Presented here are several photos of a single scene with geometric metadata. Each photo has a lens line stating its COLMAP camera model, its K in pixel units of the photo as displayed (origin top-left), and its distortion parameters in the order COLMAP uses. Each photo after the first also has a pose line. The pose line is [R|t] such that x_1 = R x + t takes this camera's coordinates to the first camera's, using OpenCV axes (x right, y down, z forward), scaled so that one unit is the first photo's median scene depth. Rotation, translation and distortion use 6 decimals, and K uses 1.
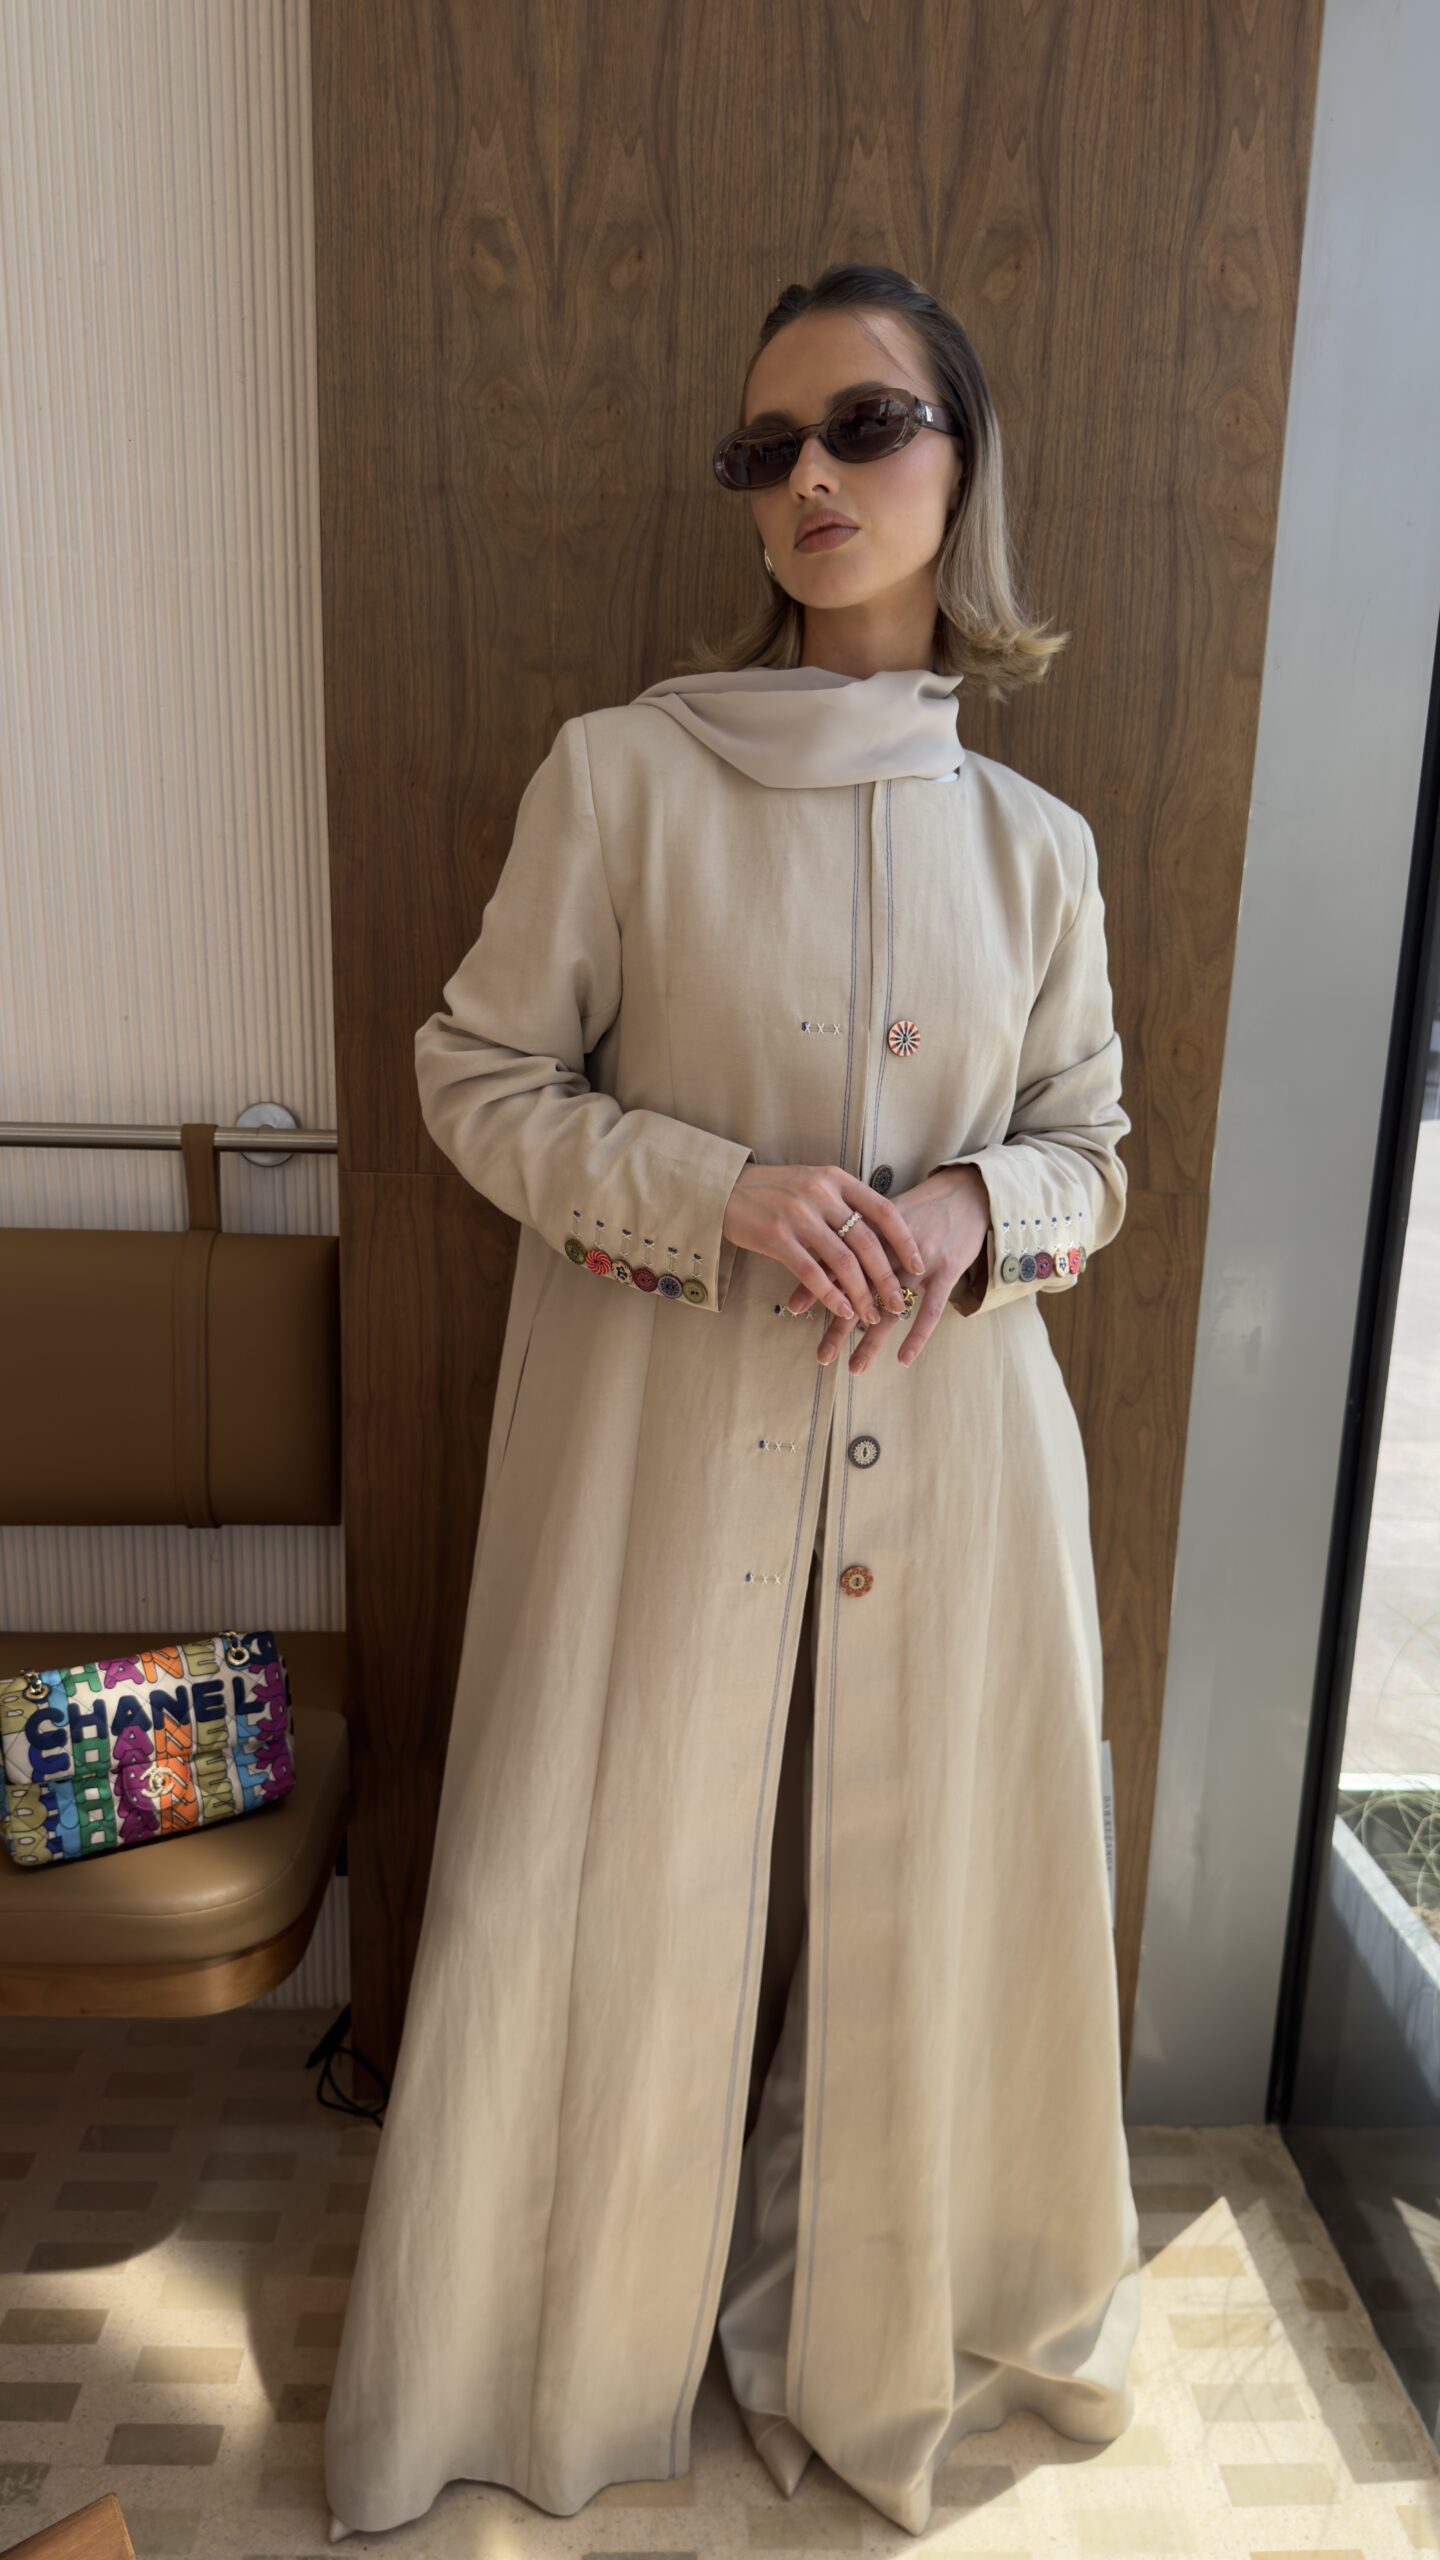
lens RADIAL K [[1853.9, 0, 703.8], [0, 1853.9, 1299.0], [0, 0, 1]] dist [0.020365, -0.027237]
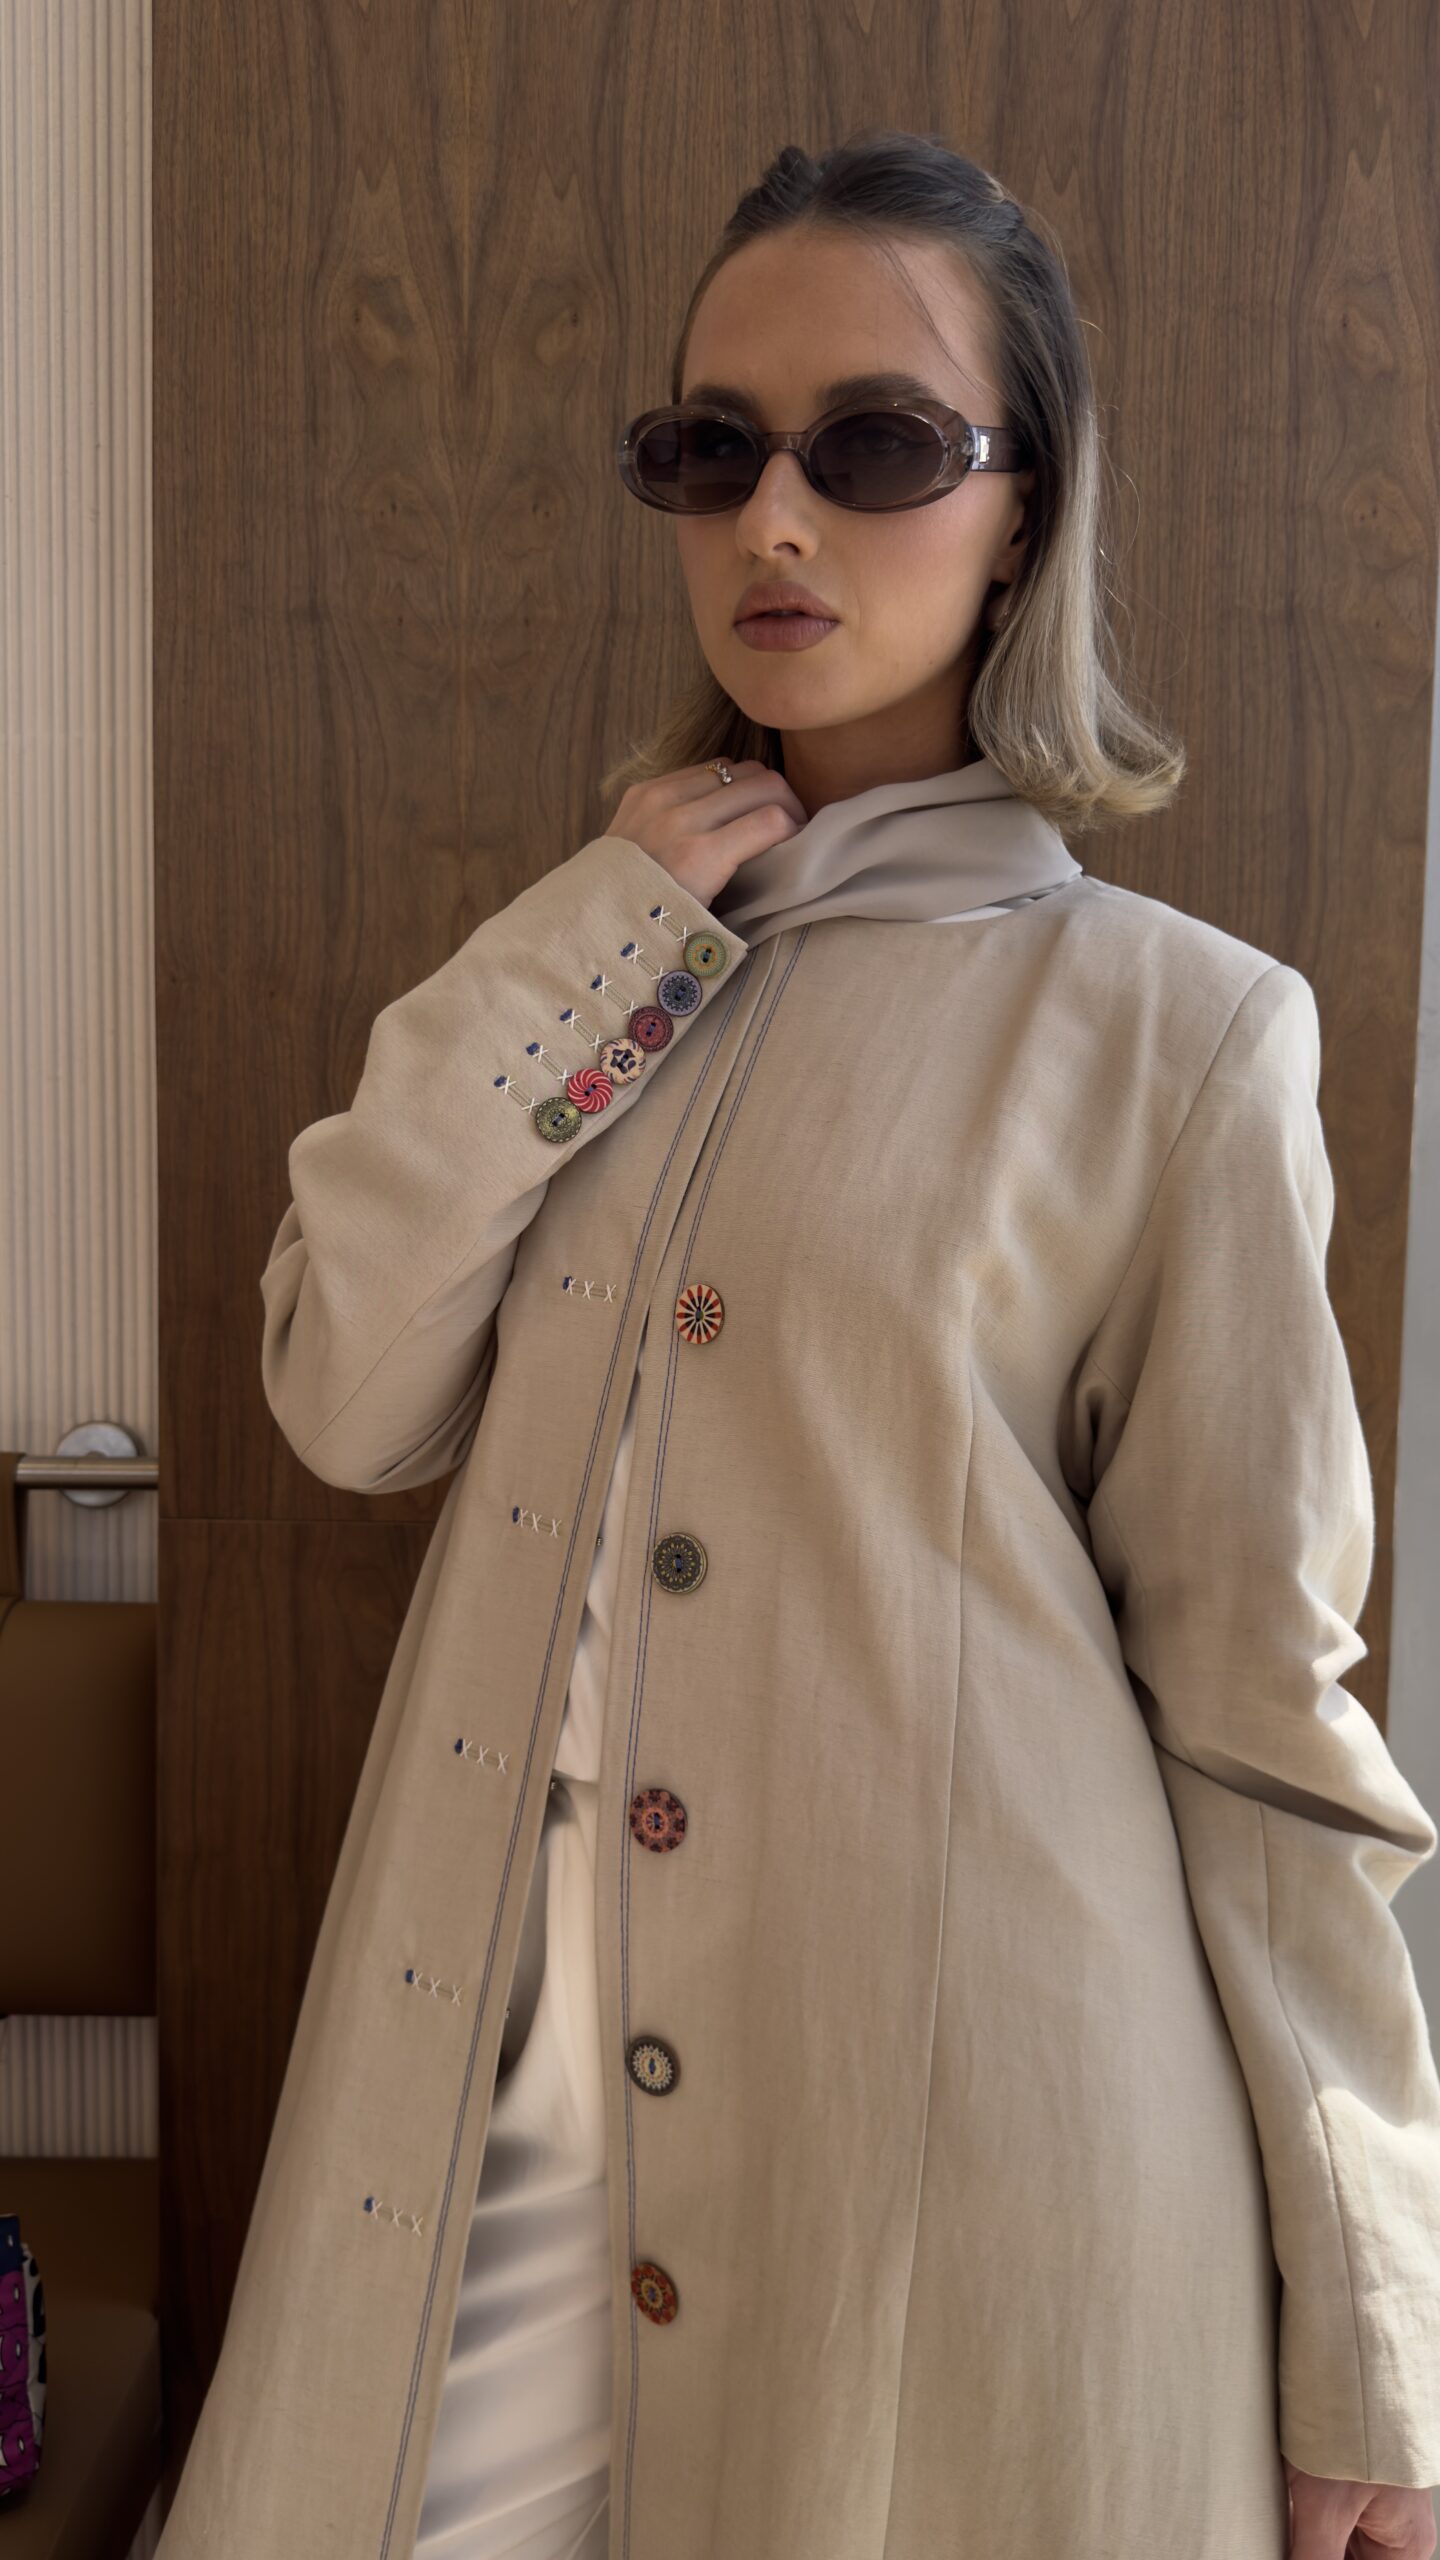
lens RADIAL K [[1853.9, 0, 708.4], [0, 1853.9, 1283.1], [0, 0, 1]] dist [0.020365, -0.027237]
pose [[0.999363, -0.006145, -0.035146, 0.042962], [-0.000059, 0.984772, -0.173849, -0.036514], [0.035679, 0.173741, 0.984145, 0.305337]]
